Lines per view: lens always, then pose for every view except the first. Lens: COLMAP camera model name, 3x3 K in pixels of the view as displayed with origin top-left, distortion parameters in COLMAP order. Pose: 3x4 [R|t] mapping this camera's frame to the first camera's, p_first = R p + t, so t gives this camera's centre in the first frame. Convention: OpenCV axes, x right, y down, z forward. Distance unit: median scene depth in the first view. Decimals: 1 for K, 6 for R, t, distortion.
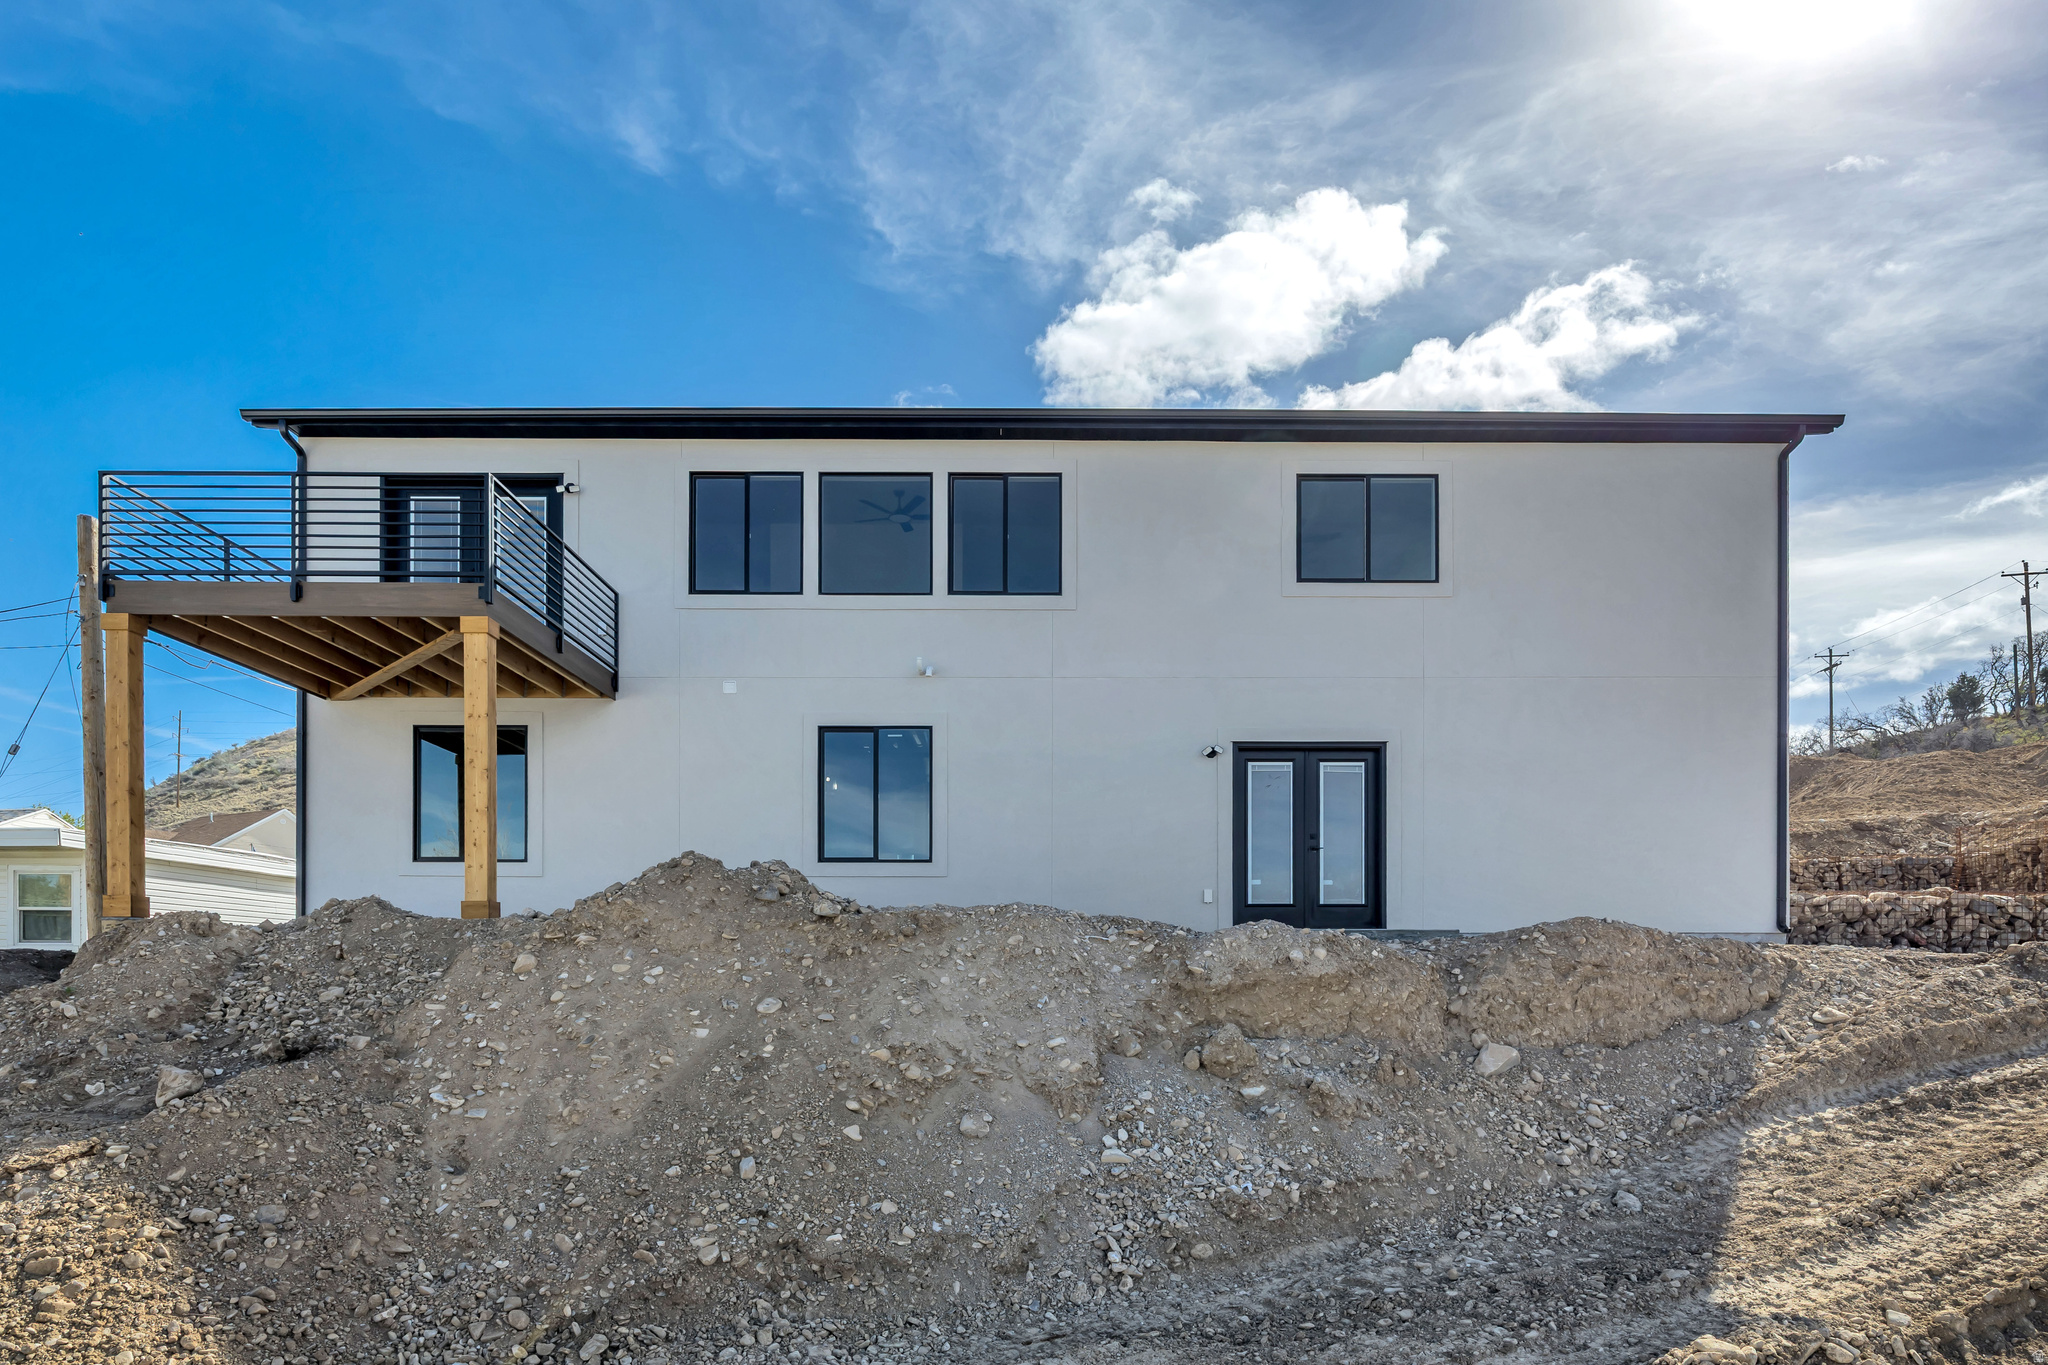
lens RADIAL K [[1224.9, 0, 1024.0], [0, 1224.9, 682.5], [0, 0, 1]] dist [-0.024473, 0.001195]
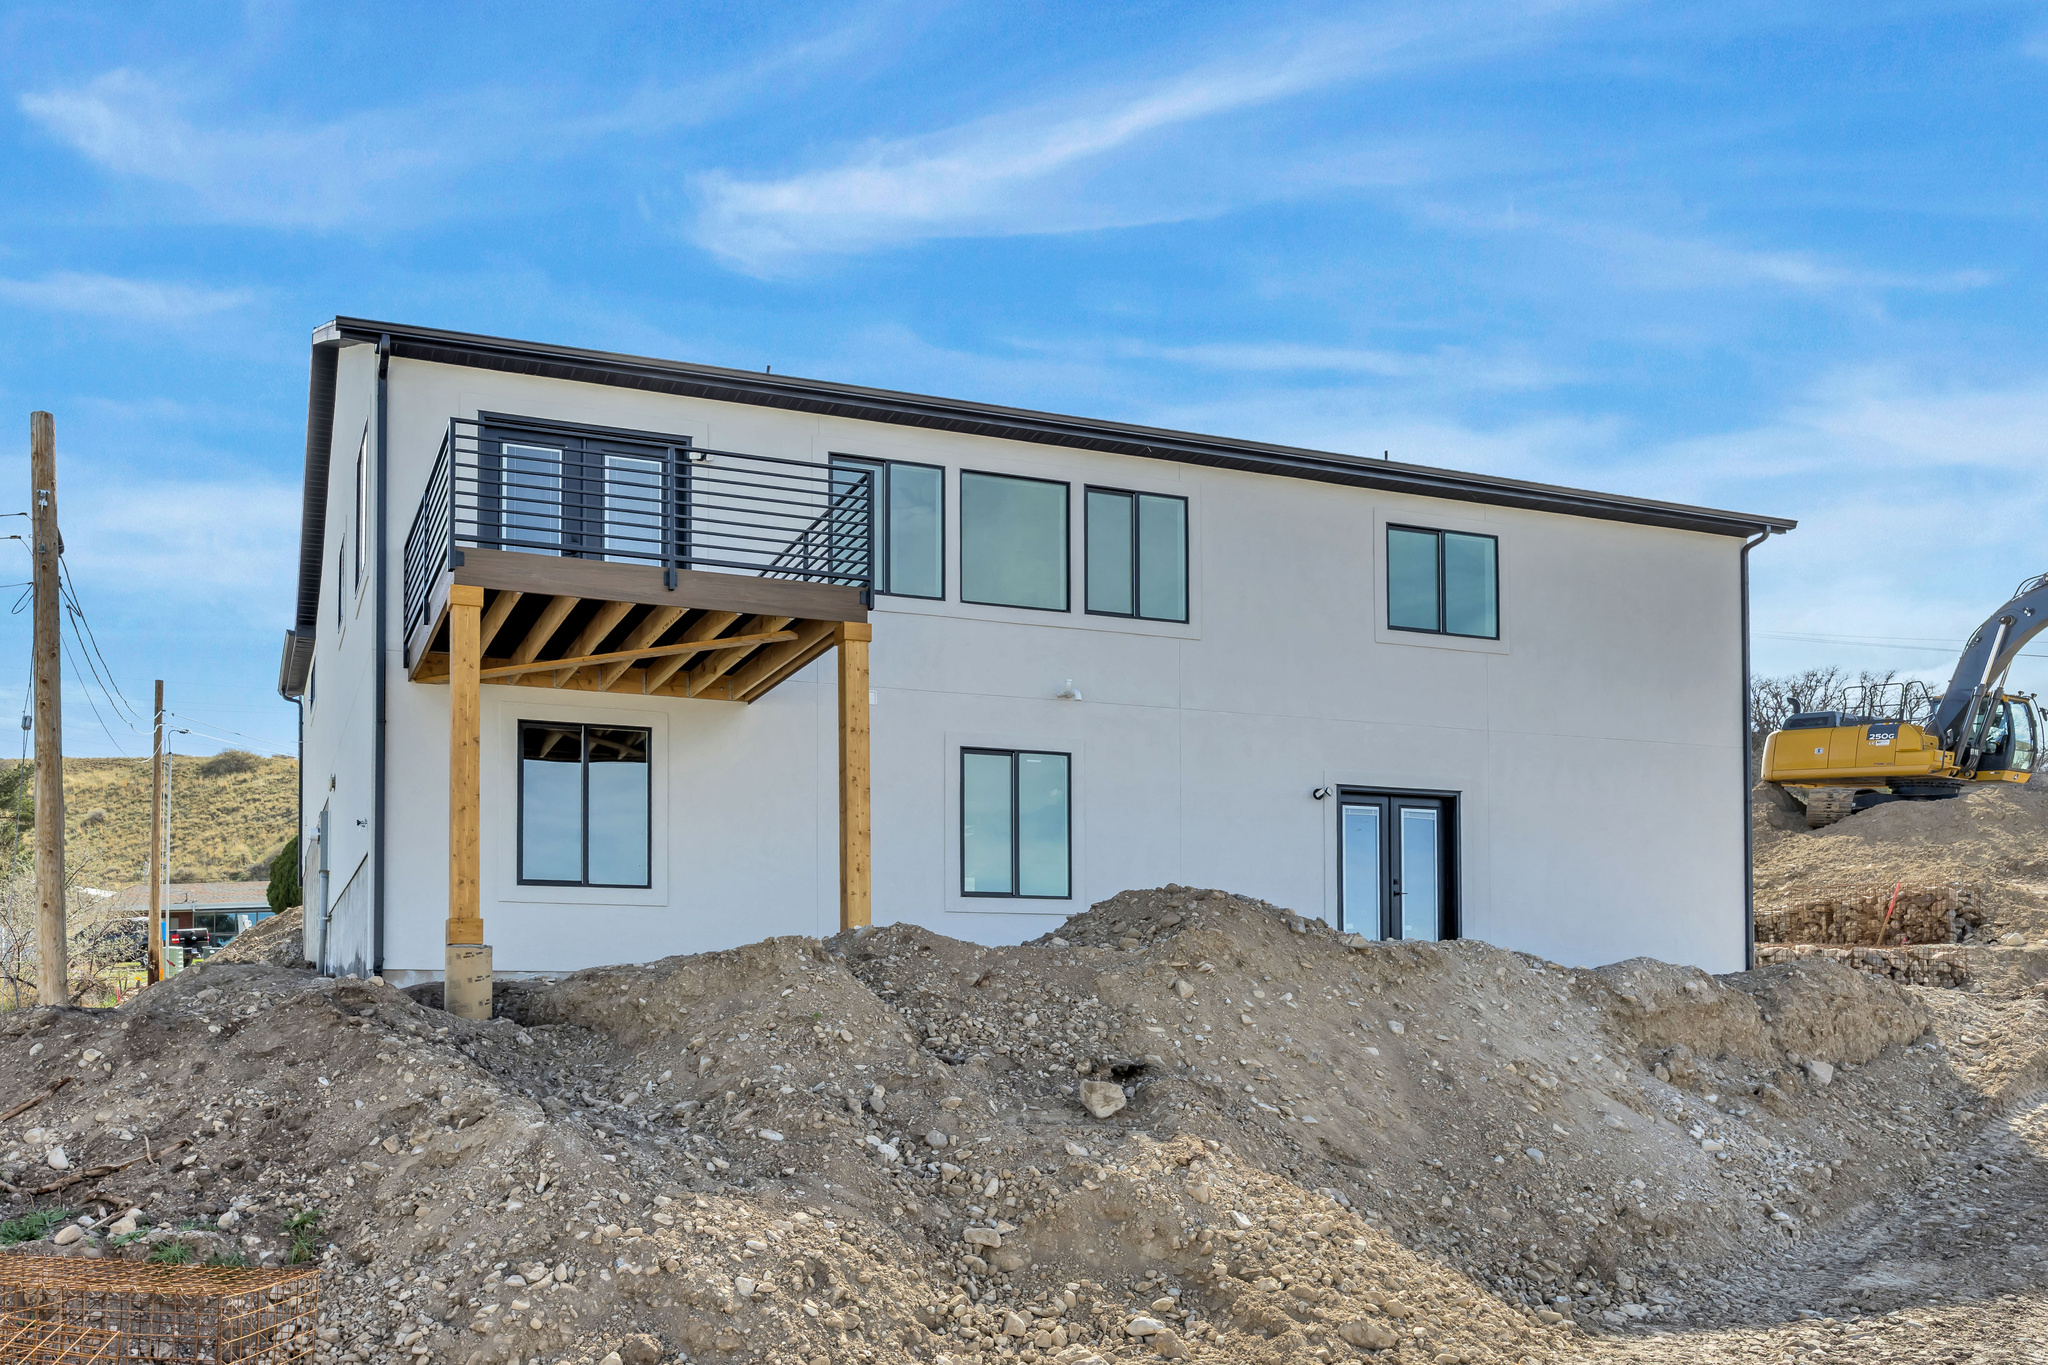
lens RADIAL K [[1486.0, 0, 1024.0], [0, 1486.0, 682.5], [0, 0, 1]] dist [-0.031049, 0.000009]
pose [[0.944571, 0.074309, 0.319788, -0.457273], [-0.075232, 0.997121, -0.009485, -0.004259], [-0.319572, -0.015099, 0.947442, -0.074100]]
